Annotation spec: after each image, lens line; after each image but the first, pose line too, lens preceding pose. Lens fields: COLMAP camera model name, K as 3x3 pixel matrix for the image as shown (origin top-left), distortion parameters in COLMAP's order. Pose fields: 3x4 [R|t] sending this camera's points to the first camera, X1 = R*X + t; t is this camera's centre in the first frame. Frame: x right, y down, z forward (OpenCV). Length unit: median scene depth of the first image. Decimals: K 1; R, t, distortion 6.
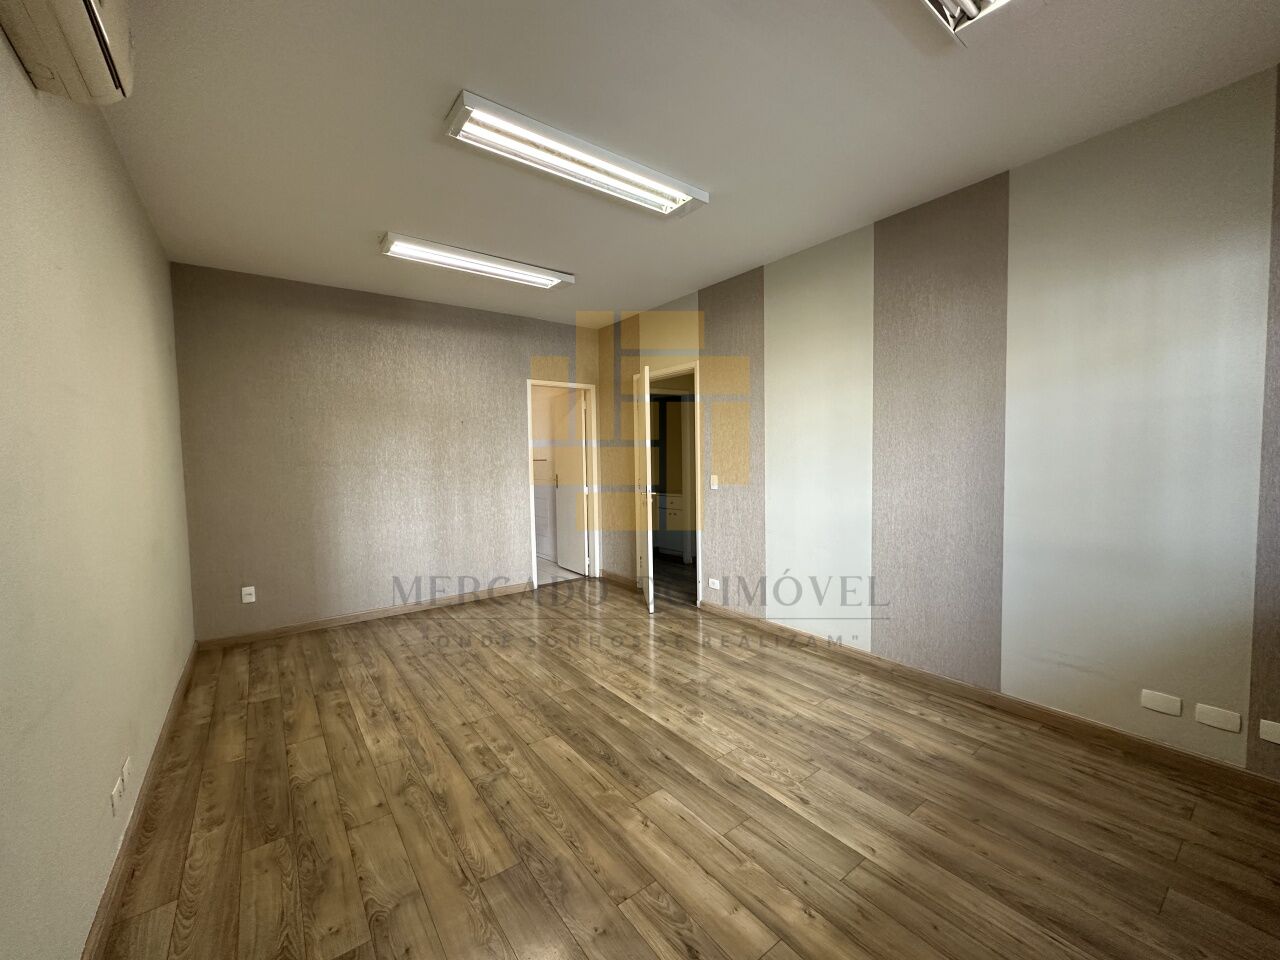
lens RADIAL K [[511.4, 0, 641.7], [0, 511.4, 480.1], [0, 0, 1]] dist [0.001197, 0.000341]
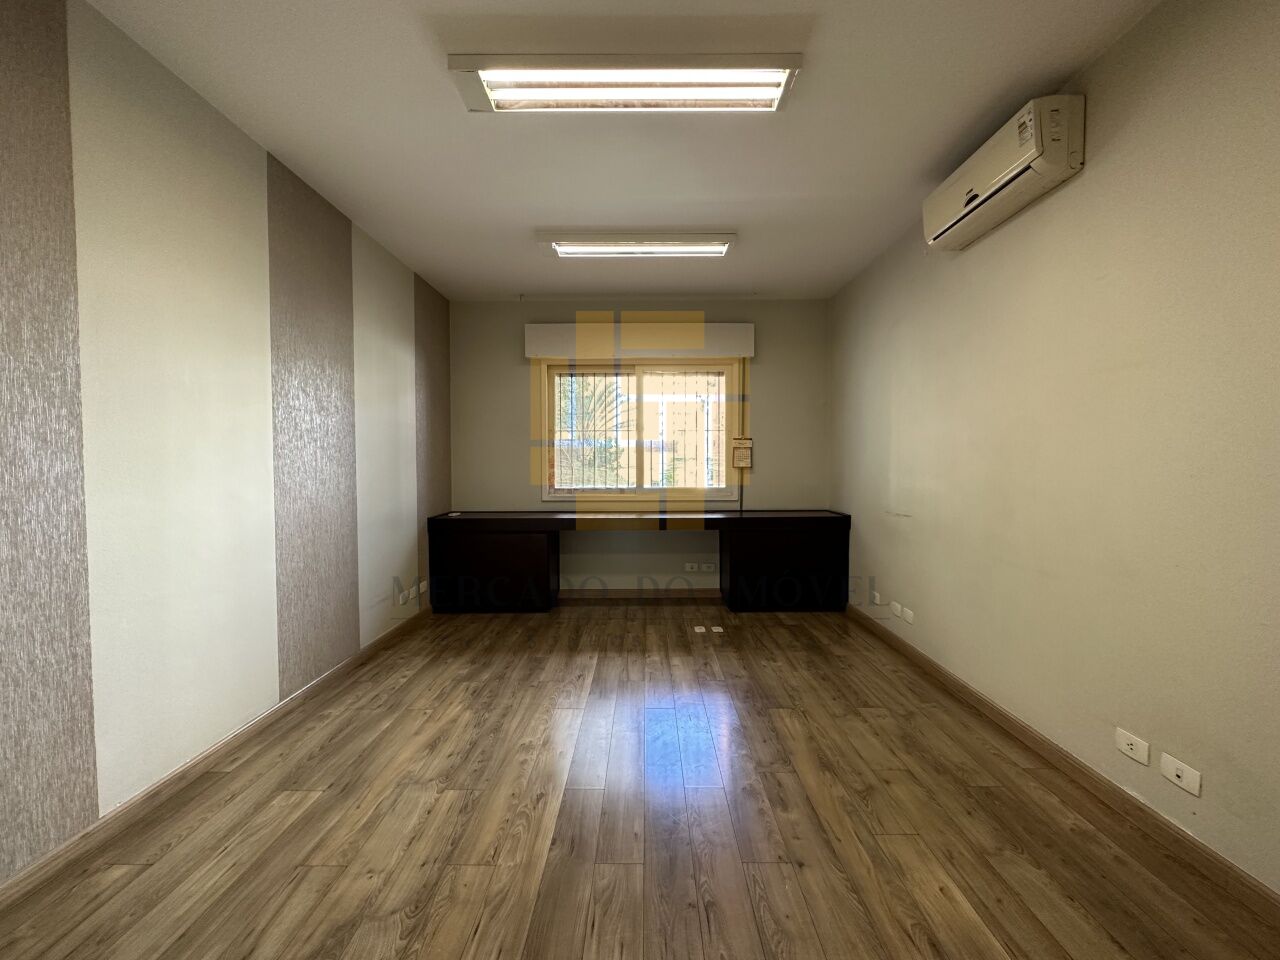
lens RADIAL K [[511.4, 0, 641.7], [0, 511.4, 480.1], [0, 0, 1]] dist [0.001197, 0.000341]
pose [[-0.794000, 0.004841, 0.607898, -0.580984], [0.049062, 0.997217, 0.056141, -0.017179], [-0.605935, 0.074401, -0.792028, 1.594628]]
